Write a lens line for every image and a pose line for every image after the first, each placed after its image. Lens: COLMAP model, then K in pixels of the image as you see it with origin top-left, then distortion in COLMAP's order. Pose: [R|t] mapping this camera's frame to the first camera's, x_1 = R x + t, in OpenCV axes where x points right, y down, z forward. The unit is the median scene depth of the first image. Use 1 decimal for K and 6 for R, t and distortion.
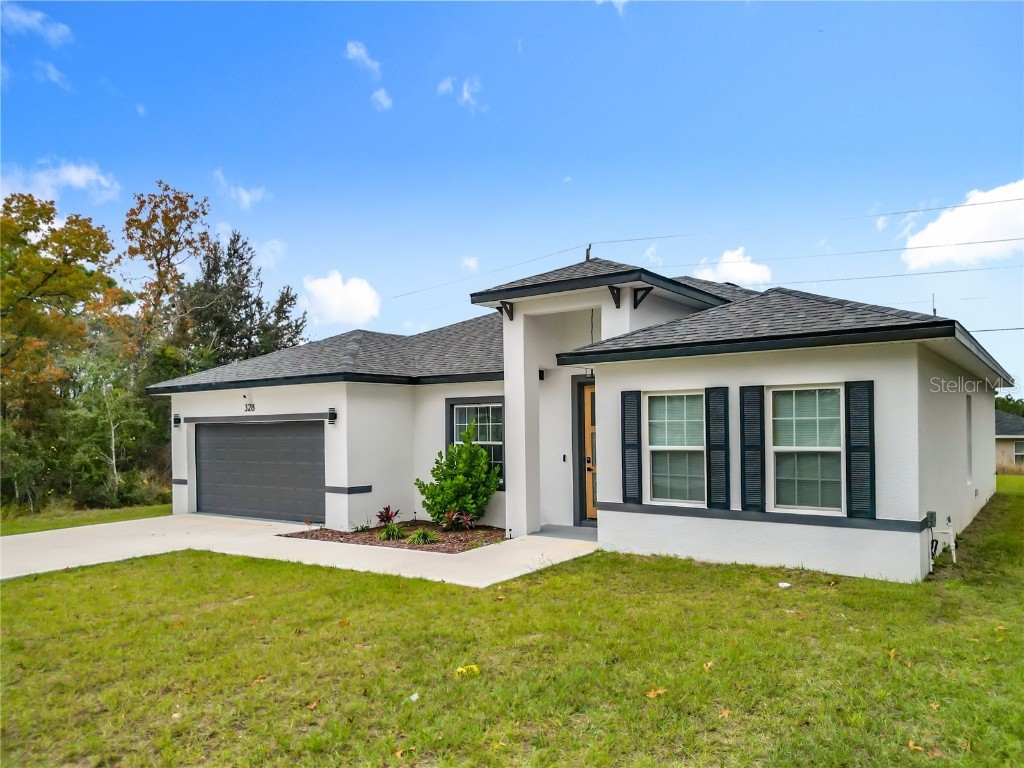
lens RADIAL K [[723.5, 0, 507.9], [0, 723.5, 425.2], [0, 0, 1]] dist [0.028225, -0.003566]
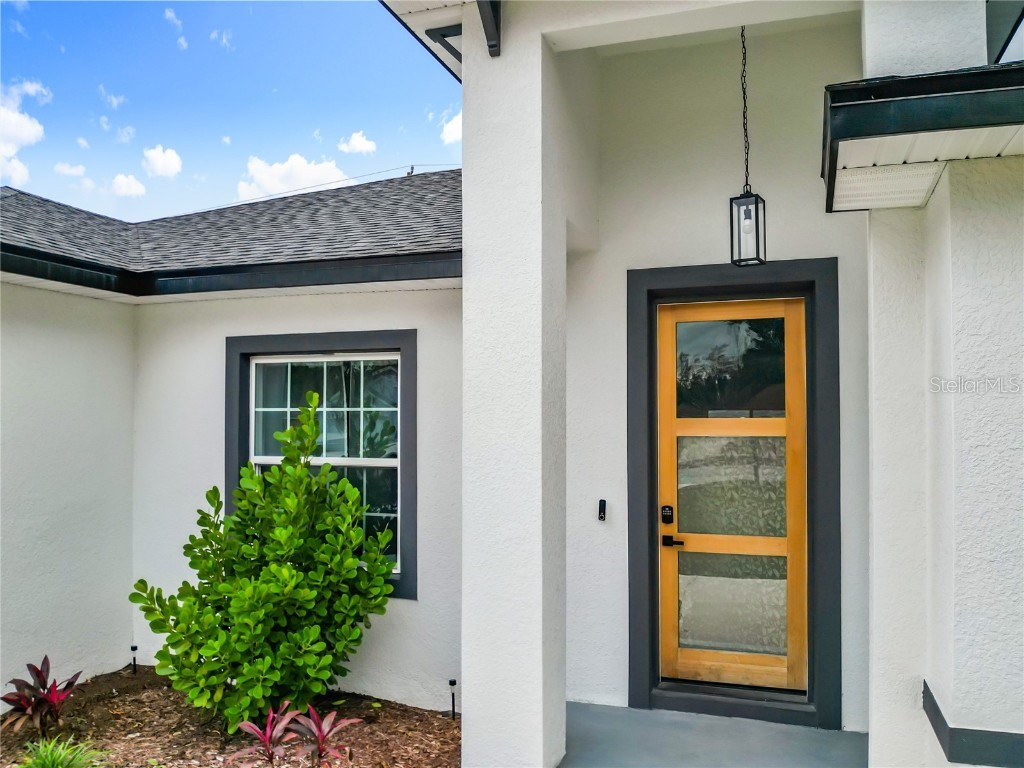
lens RADIAL K [[839.2, 0, 512.0], [0, 839.2, 384.0], [0, 0, 1]] dist [-0.062448, -0.003642]
pose [[0.954511, 0.027552, 0.296901, -0.080828], [-0.012727, 0.998579, -0.051750, 0.006714], [-0.297905, 0.045618, 0.953505, 0.615211]]
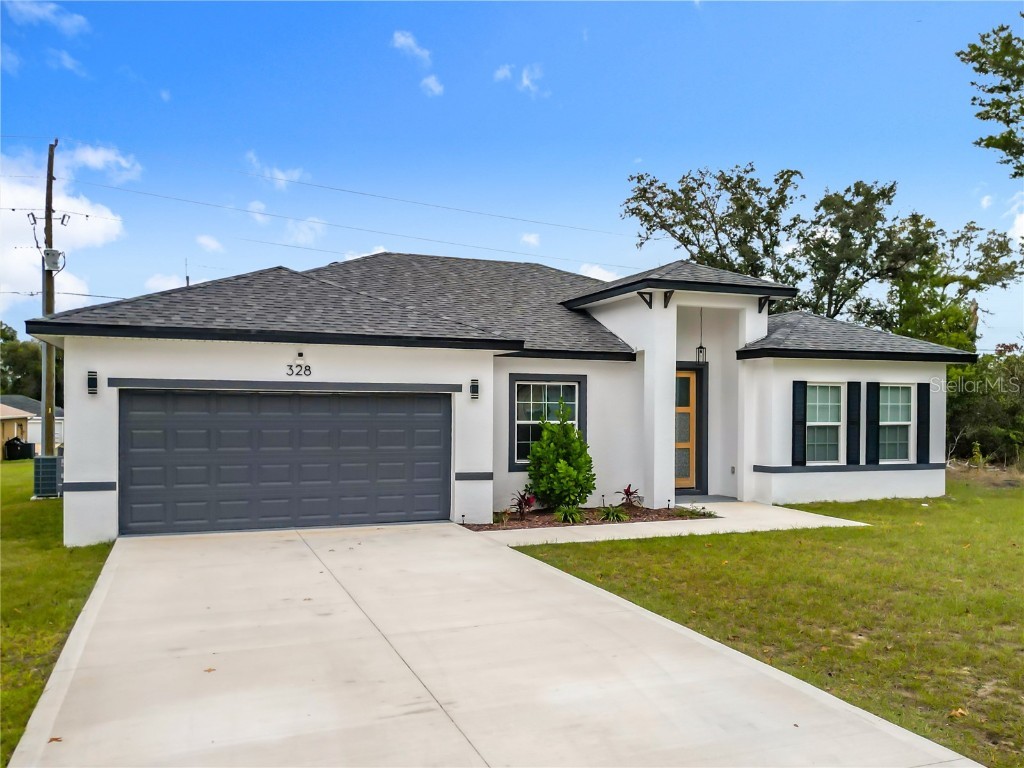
lens RADIAL K [[839.2, 0, 512.0], [0, 839.2, 384.0], [0, 0, 1]] dist [-0.062448, -0.003642]
pose [[0.573881, 0.044598, 0.817724, -1.059136], [-0.013855, 0.998902, -0.044756, 0.026352], [-0.818822, 0.014355, 0.573869, 0.427962]]
